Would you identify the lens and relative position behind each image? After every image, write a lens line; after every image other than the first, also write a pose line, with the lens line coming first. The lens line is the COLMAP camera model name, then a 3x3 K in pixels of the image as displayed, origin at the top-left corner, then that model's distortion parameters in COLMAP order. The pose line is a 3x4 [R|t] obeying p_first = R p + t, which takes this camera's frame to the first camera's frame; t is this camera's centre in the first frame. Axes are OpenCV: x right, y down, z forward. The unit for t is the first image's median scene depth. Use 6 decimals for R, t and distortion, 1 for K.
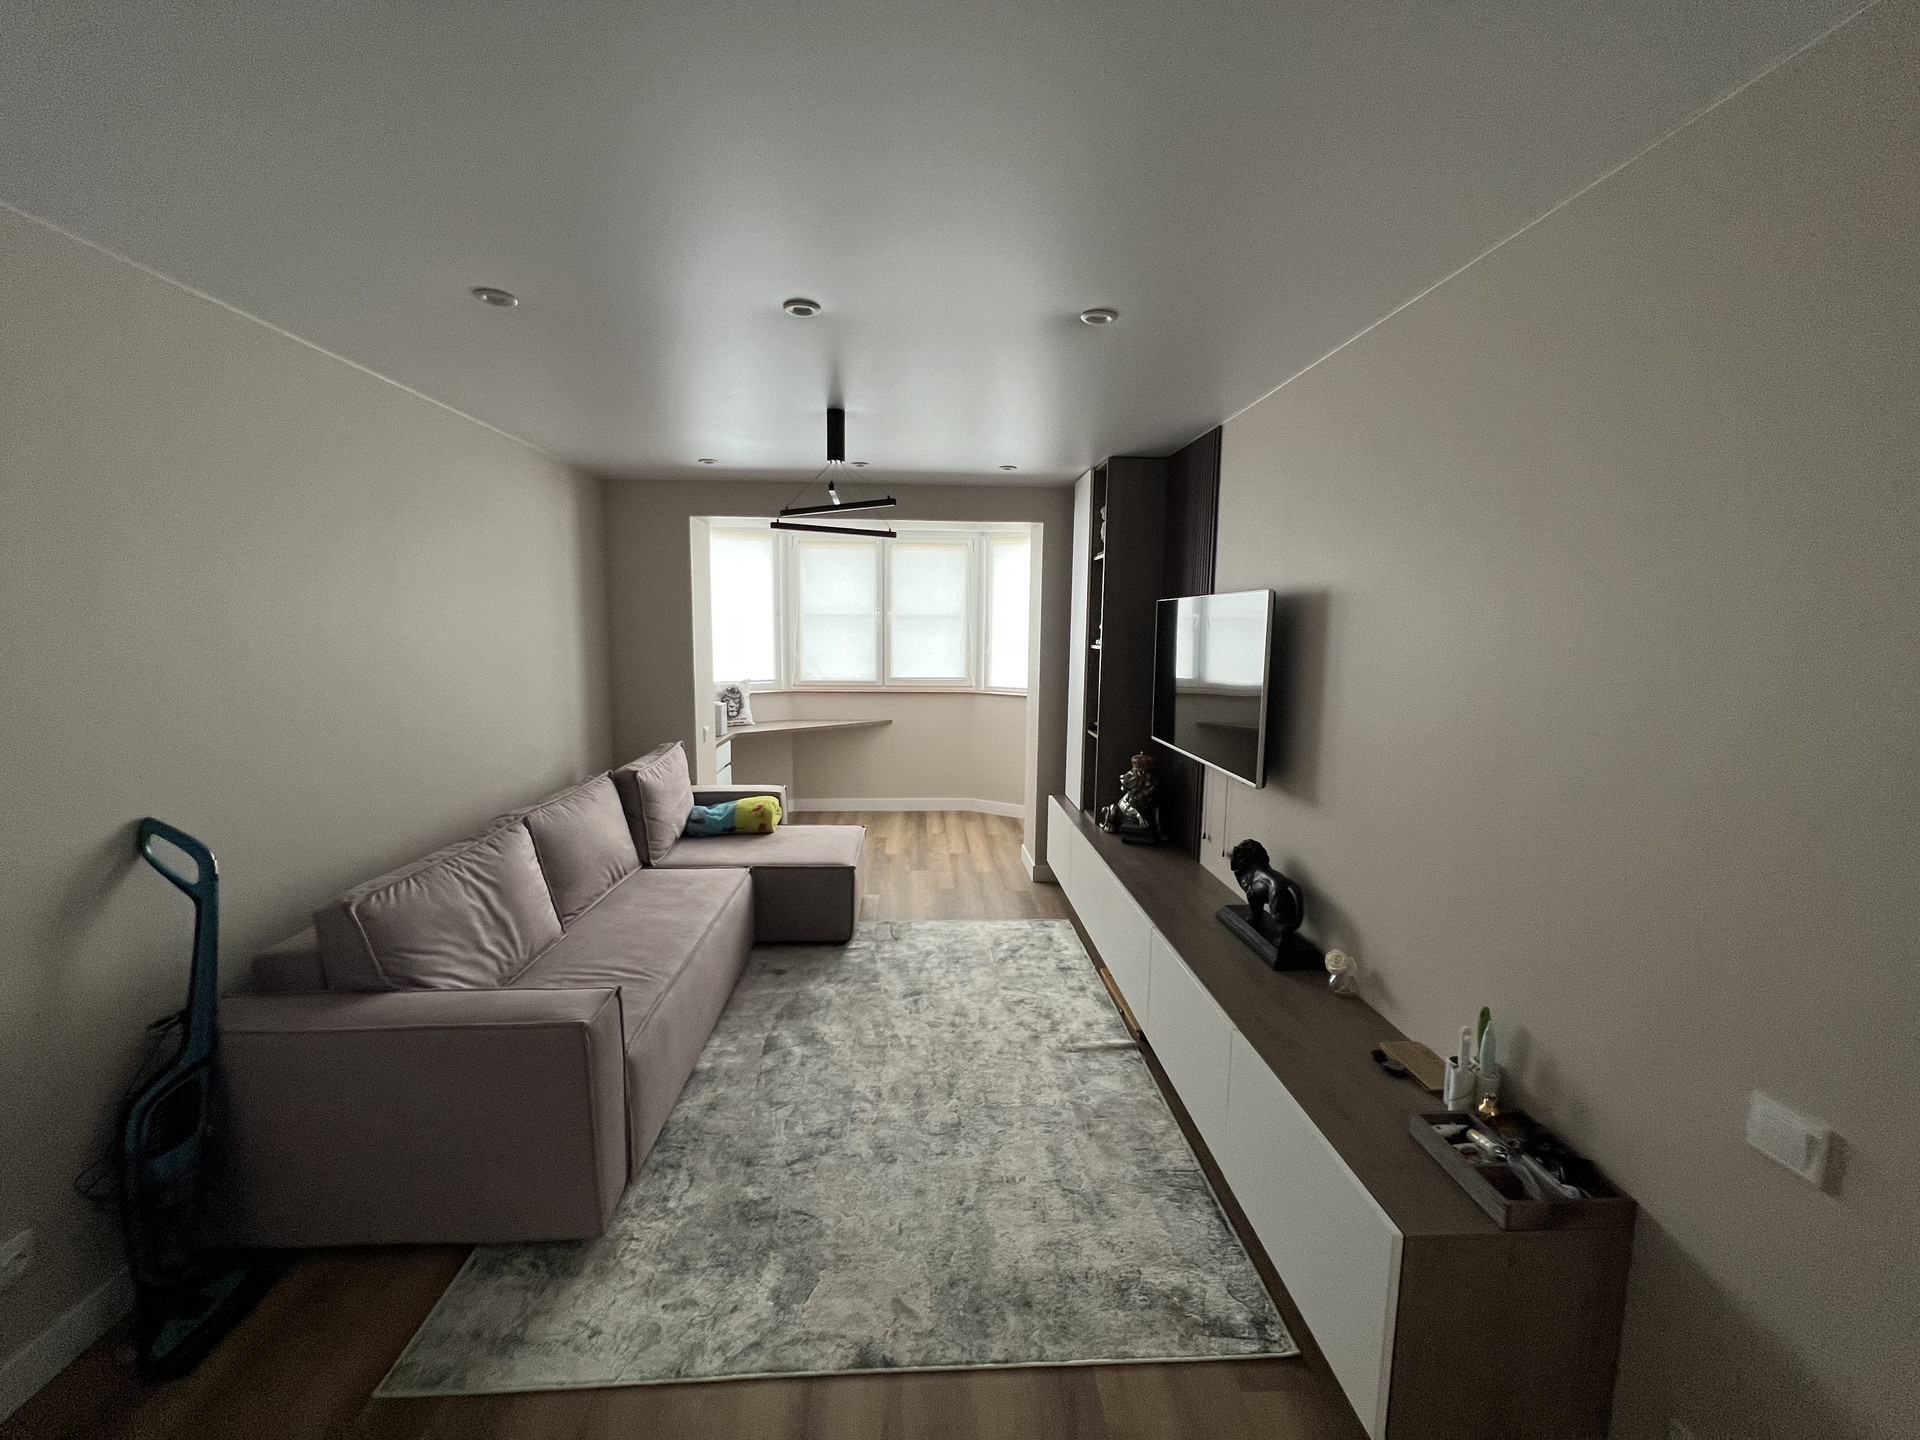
lens RADIAL K [[774.2, 0, 954.2], [0, 774.2, 718.5], [0, 0, 1]] dist [-0.000365, 0.000450]
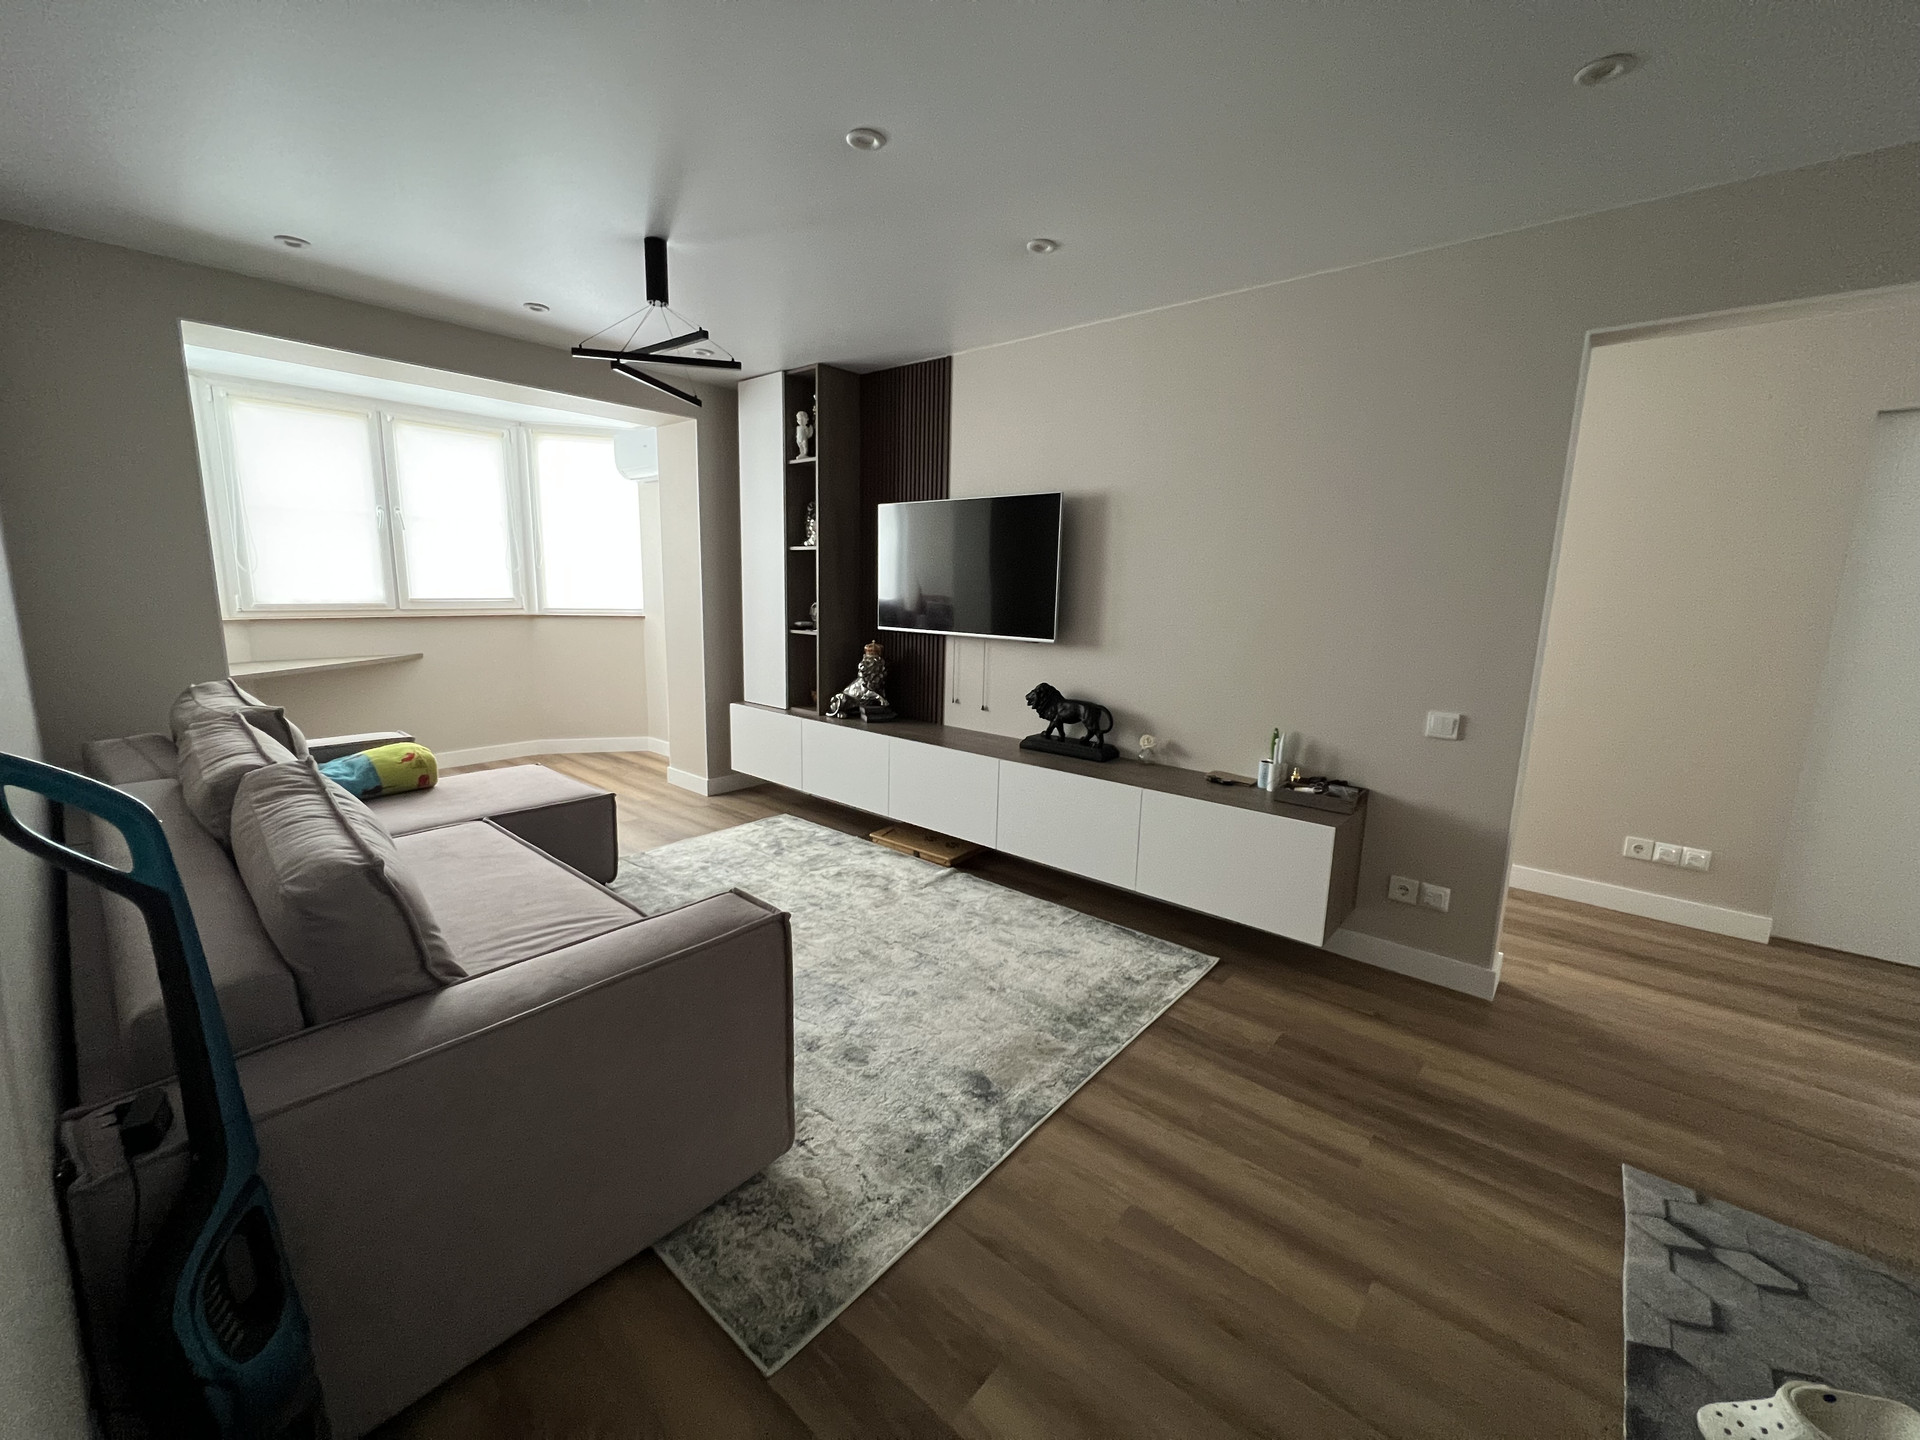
lens RADIAL K [[764.7, 0, 964.2], [0, 764.7, 715.4], [0, 0, 1]] dist [0.001199, 0.000374]
pose [[0.683489, -0.119627, 0.720092, -0.483466], [0.072283, 0.992723, 0.096310, 0.052811], [-0.726373, -0.013776, 0.687162, 0.134737]]
